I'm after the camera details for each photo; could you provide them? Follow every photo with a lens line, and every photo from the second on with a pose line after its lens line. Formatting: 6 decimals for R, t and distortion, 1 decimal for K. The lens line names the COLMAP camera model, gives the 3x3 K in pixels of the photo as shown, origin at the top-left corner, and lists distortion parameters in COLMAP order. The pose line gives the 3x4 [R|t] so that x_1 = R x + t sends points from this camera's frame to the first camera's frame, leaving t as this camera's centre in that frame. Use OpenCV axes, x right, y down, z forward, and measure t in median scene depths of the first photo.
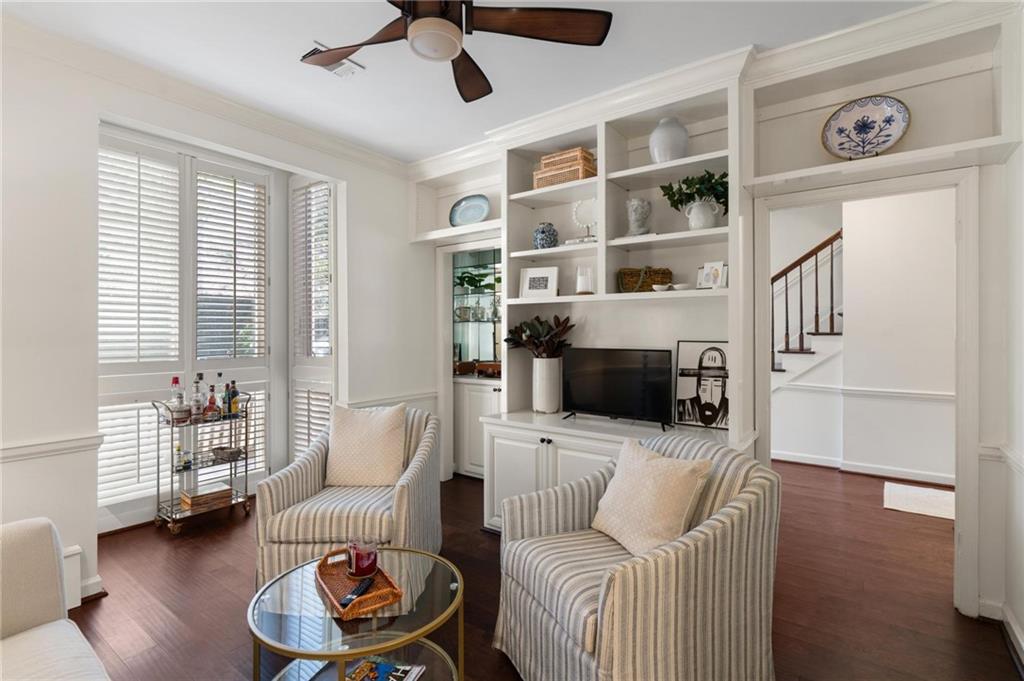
lens RADIAL K [[472.8, 0, 512.0], [0, 472.8, 340.5], [0, 0, 1]] dist [-0.001142, -0.000005]
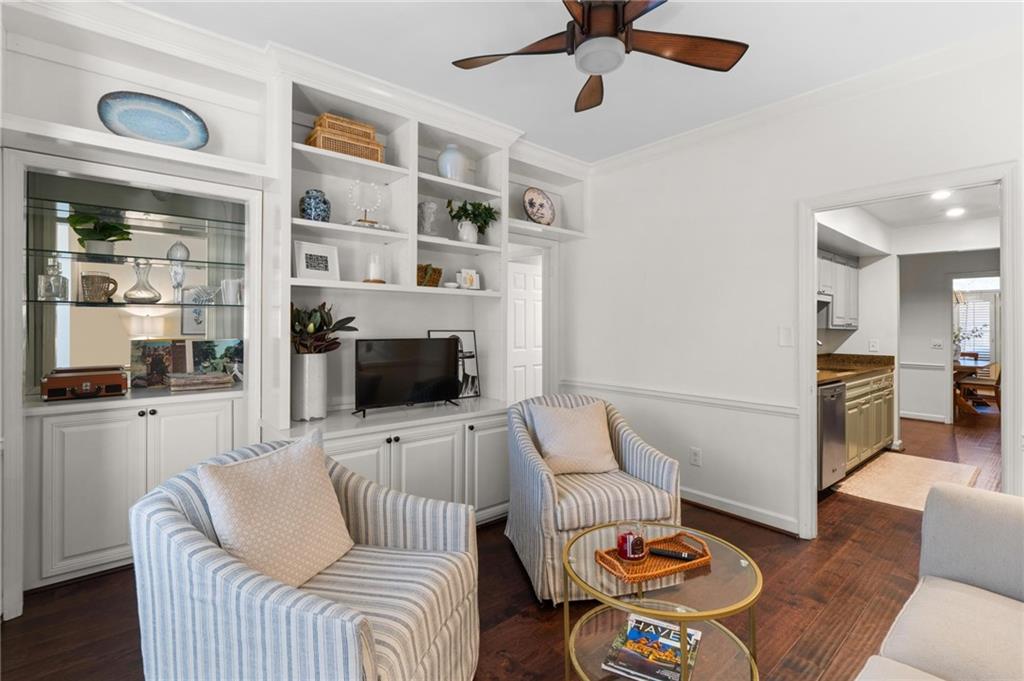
lens RADIAL K [[466.7, 0, 511.0], [0, 466.7, 325.9], [0, 0, 1]] dist [0.000024, 0.000792]
pose [[0.233915, -0.001873, 0.972255, -0.756192], [0.010141, 0.999948, -0.000514, -0.007769], [-0.972204, 0.009980, 0.233922, 0.559586]]
